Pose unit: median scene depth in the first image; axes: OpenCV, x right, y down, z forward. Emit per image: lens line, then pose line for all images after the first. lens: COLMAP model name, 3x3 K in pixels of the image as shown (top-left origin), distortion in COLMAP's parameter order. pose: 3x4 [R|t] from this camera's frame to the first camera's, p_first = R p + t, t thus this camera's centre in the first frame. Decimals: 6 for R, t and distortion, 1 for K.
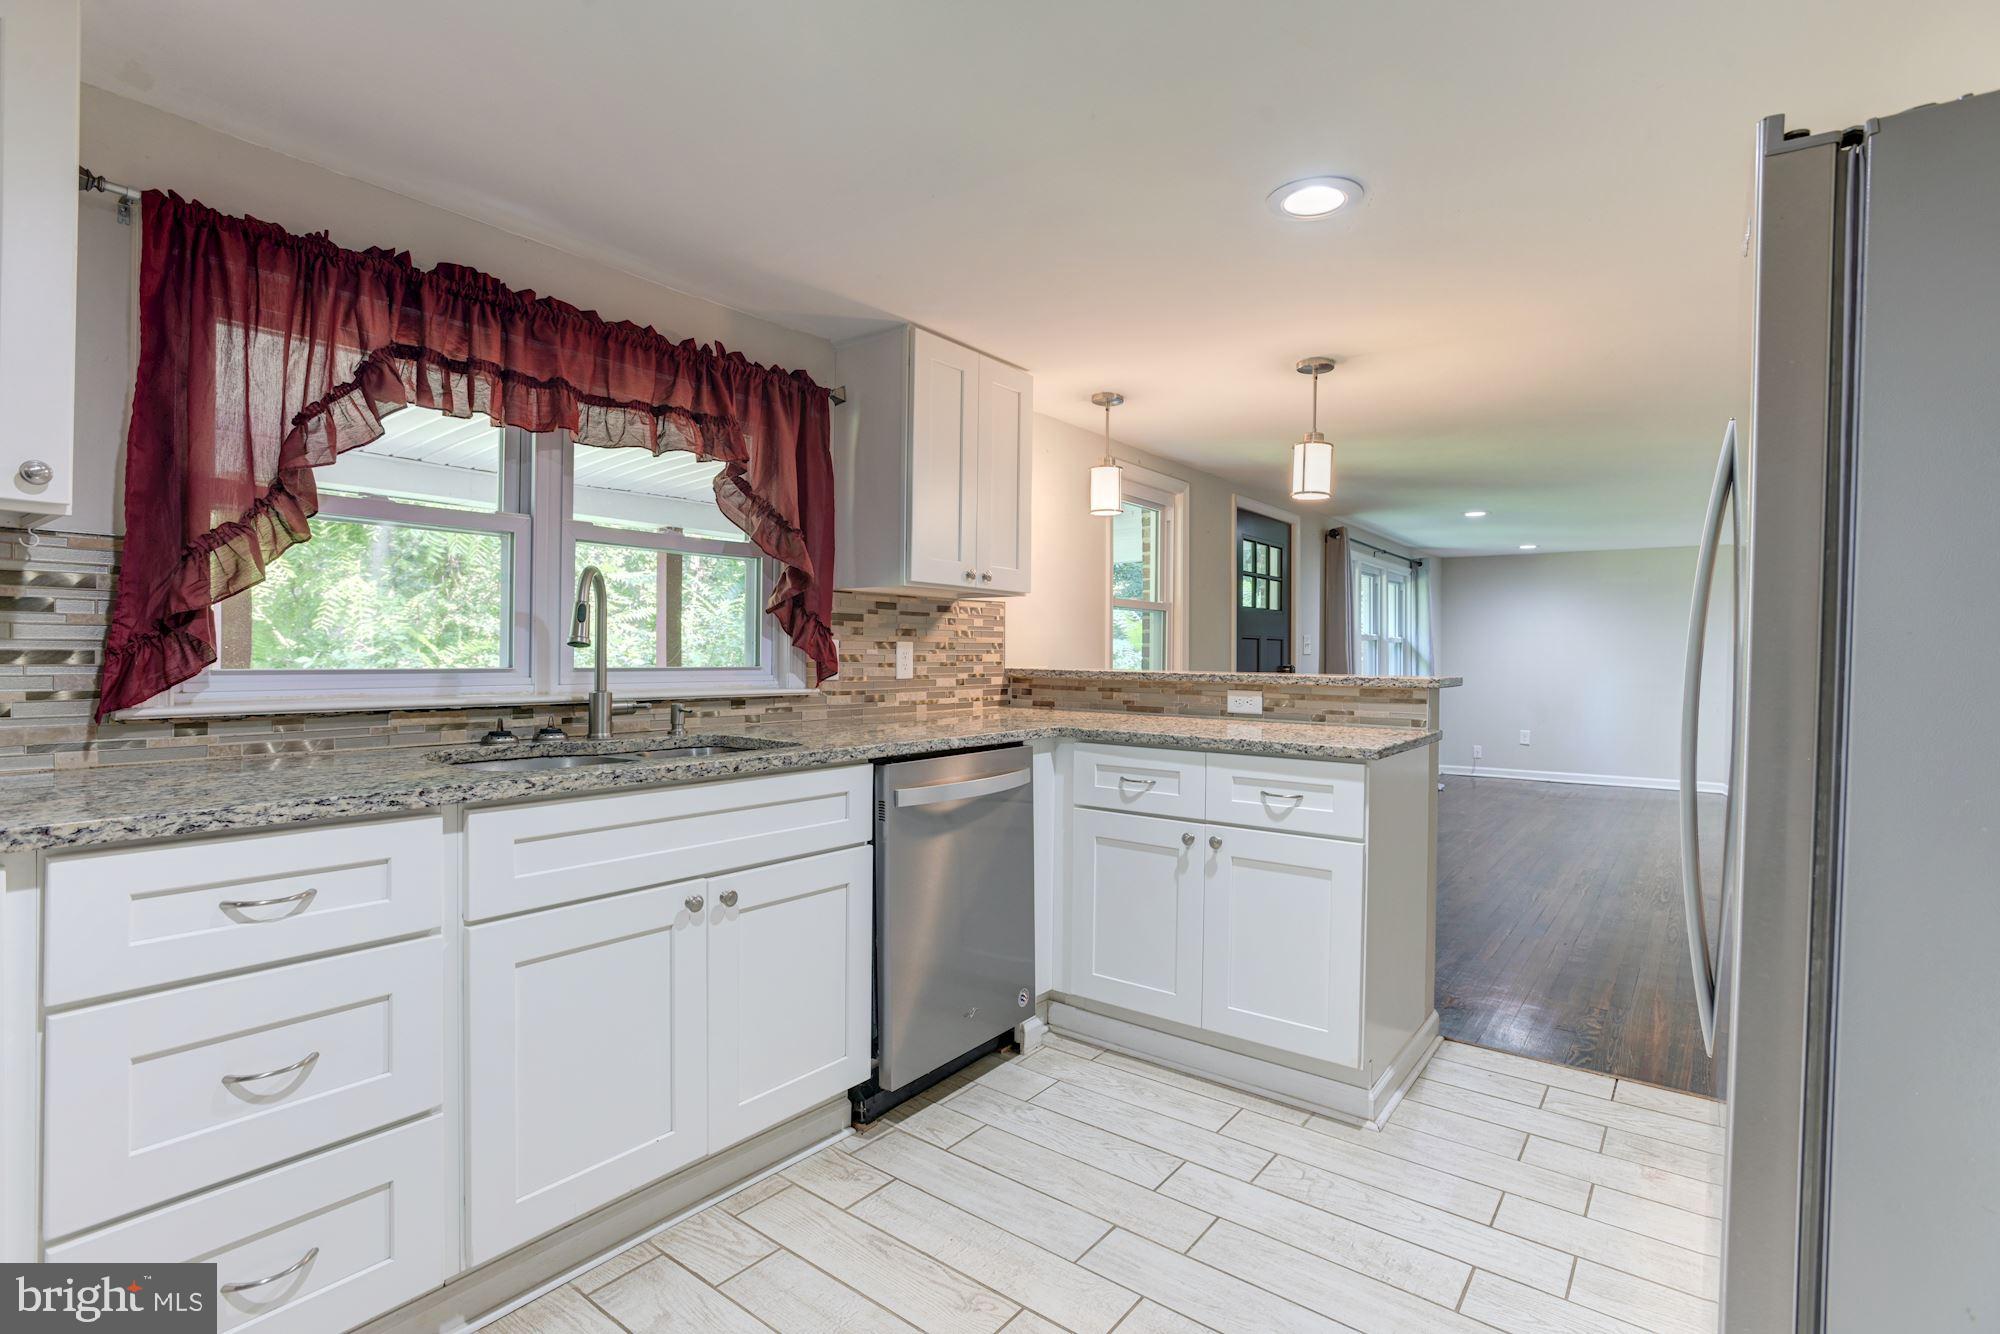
lens RADIAL K [[958.0, 0, 1002.9], [0, 958.0, 653.7], [0, 0, 1]] dist [-0.053970, 0.022917]
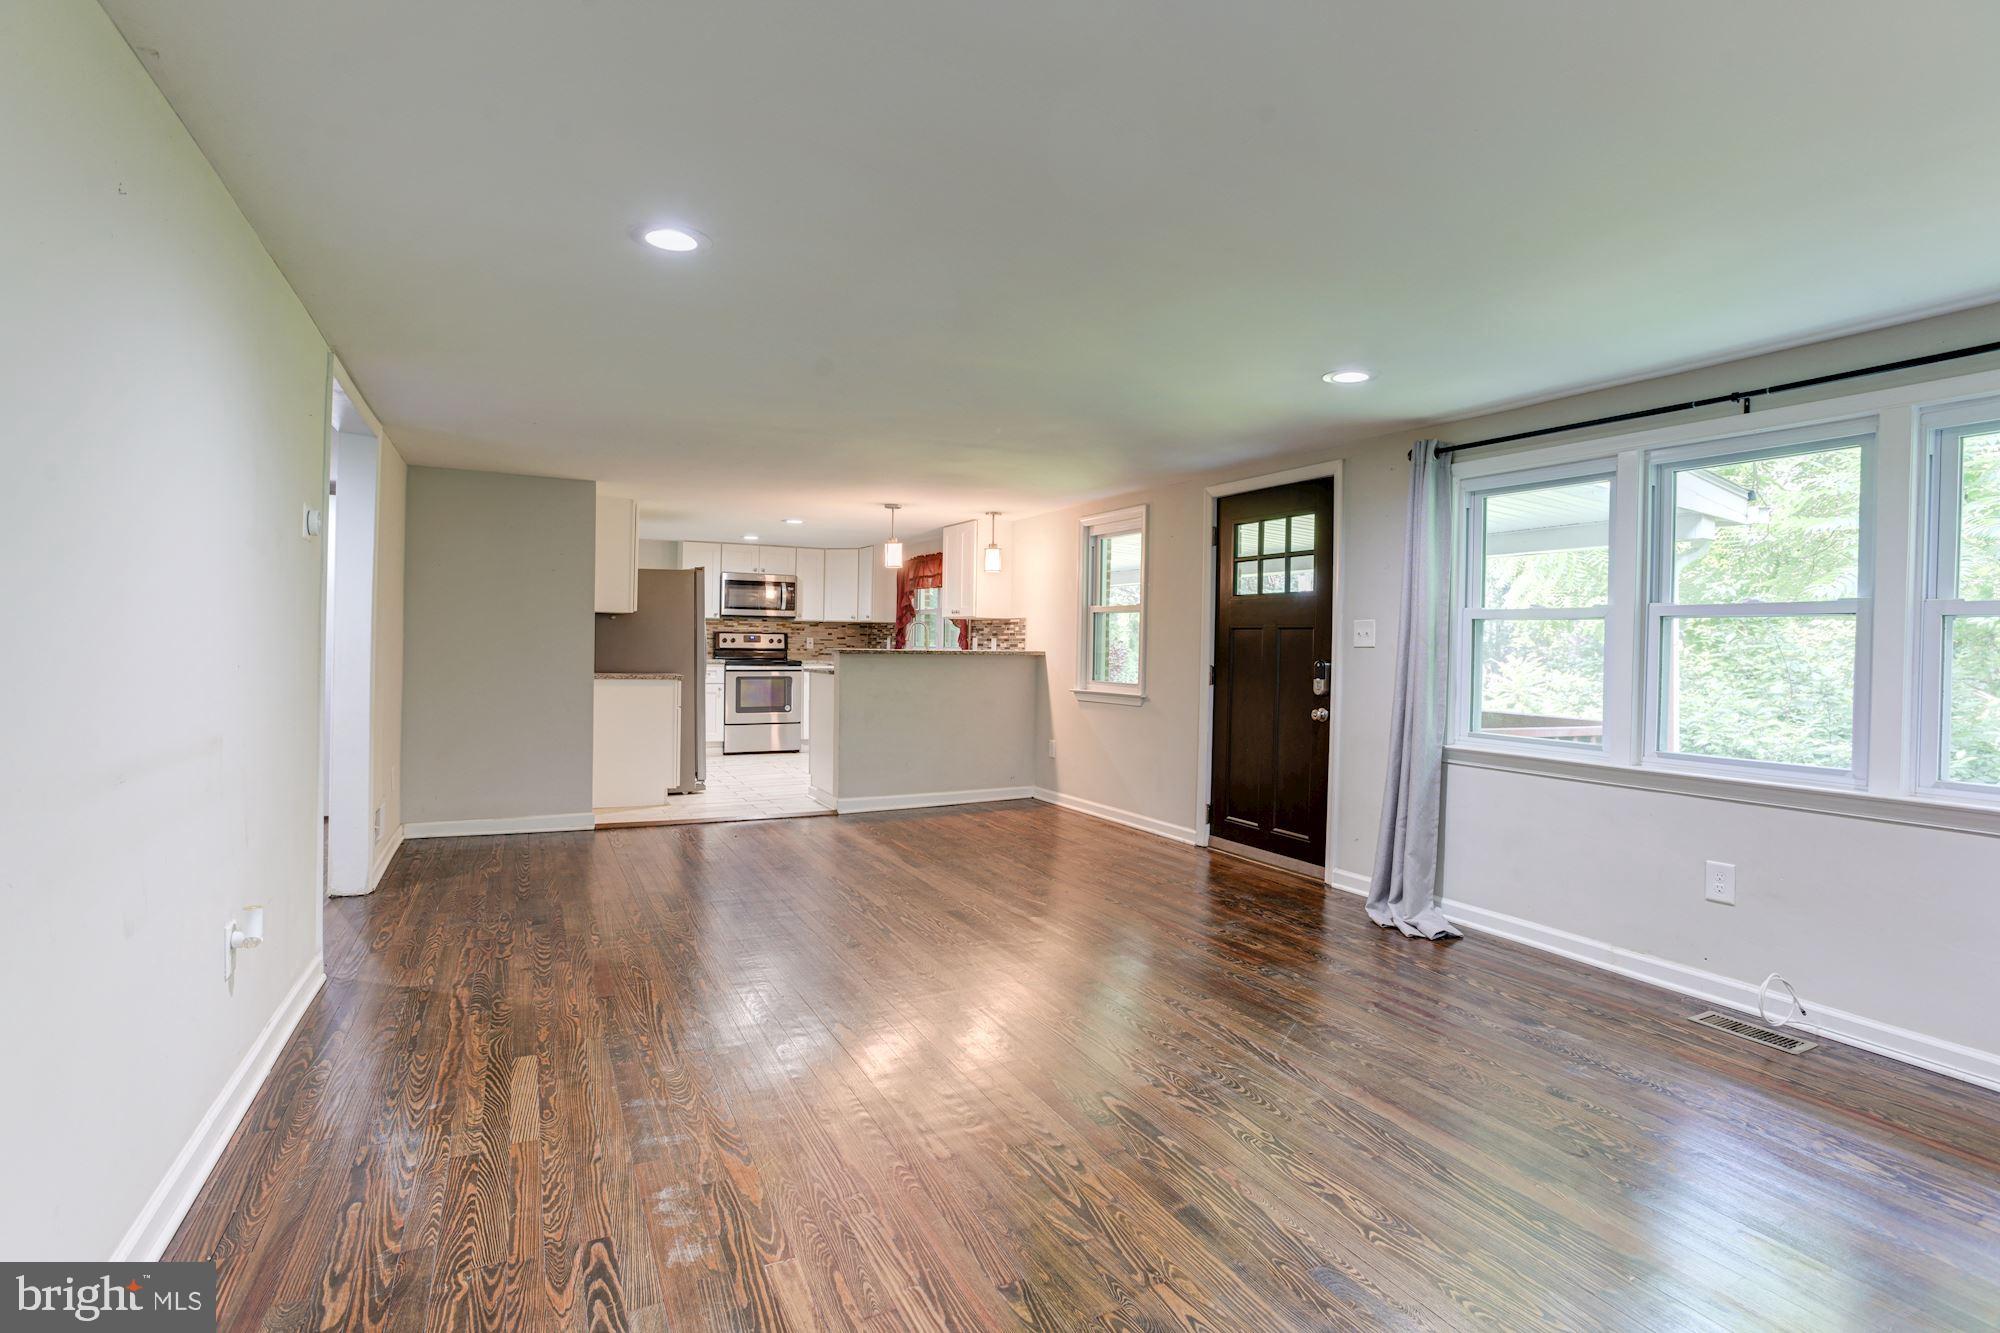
lens RADIAL K [[958.0, 0, 1000.9], [0, 958.0, 654.9], [0, 0, 1]] dist [-0.053970, 0.022917]
pose [[-0.434497, -0.006098, -0.900653, 2.393896], [-0.022474, 0.999739, 0.004073, 0.021550], [0.900393, 0.022011, -0.434520, 2.386423]]
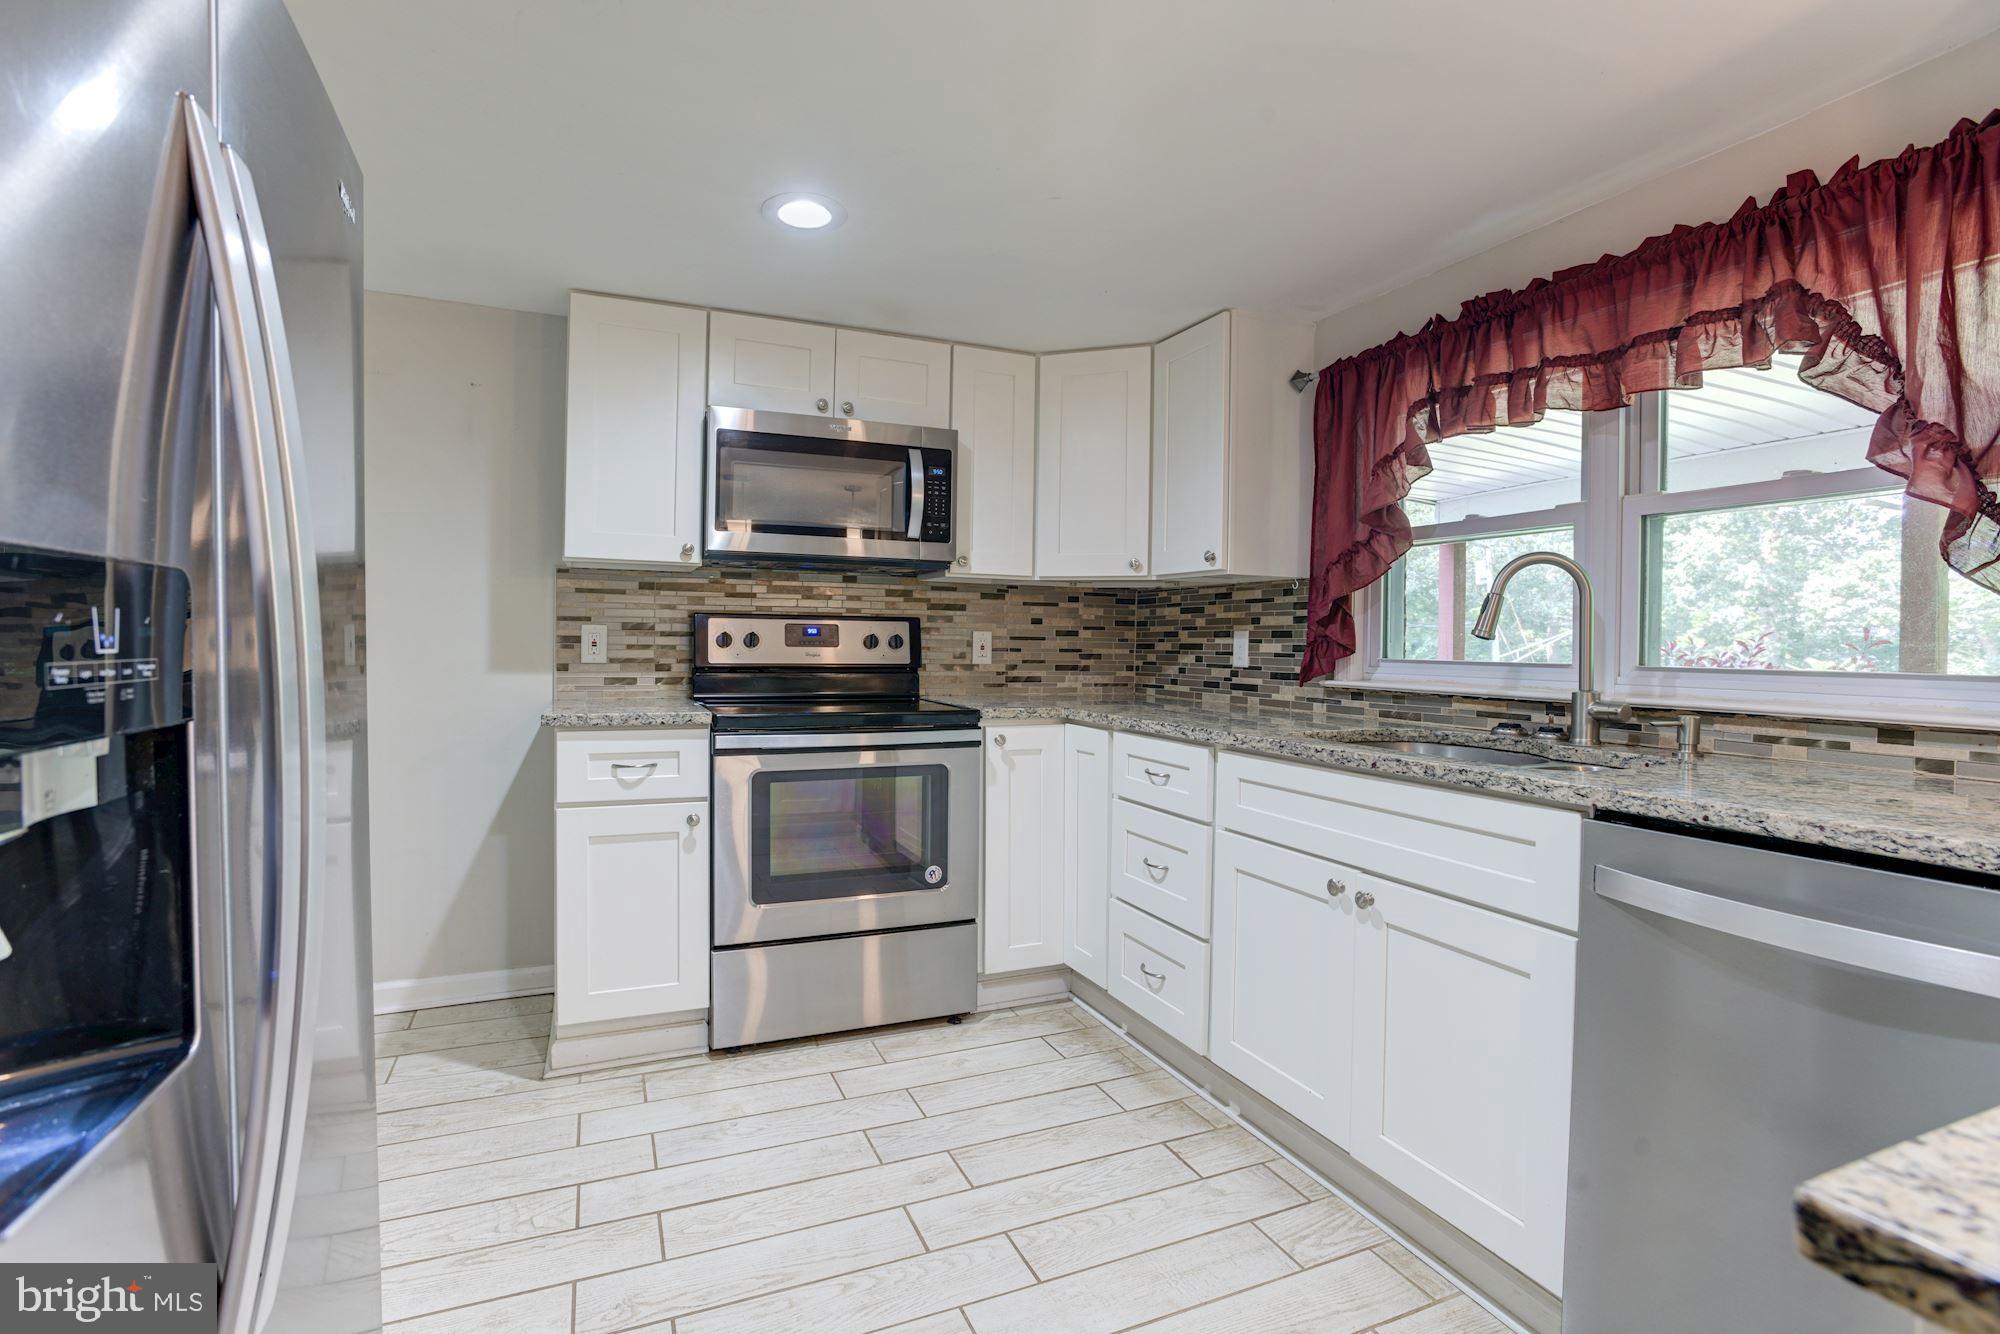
lens RADIAL K [[958.0, 0, 994.1], [0, 958.0, 653.1], [0, 0, 1]] dist [-0.053970, 0.022917]
pose [[-0.497865, -0.007847, -0.867219, 0.477152], [-0.020194, 0.999793, 0.002547, 0.010942], [0.867019, 0.018780, -0.497920, 0.763759]]
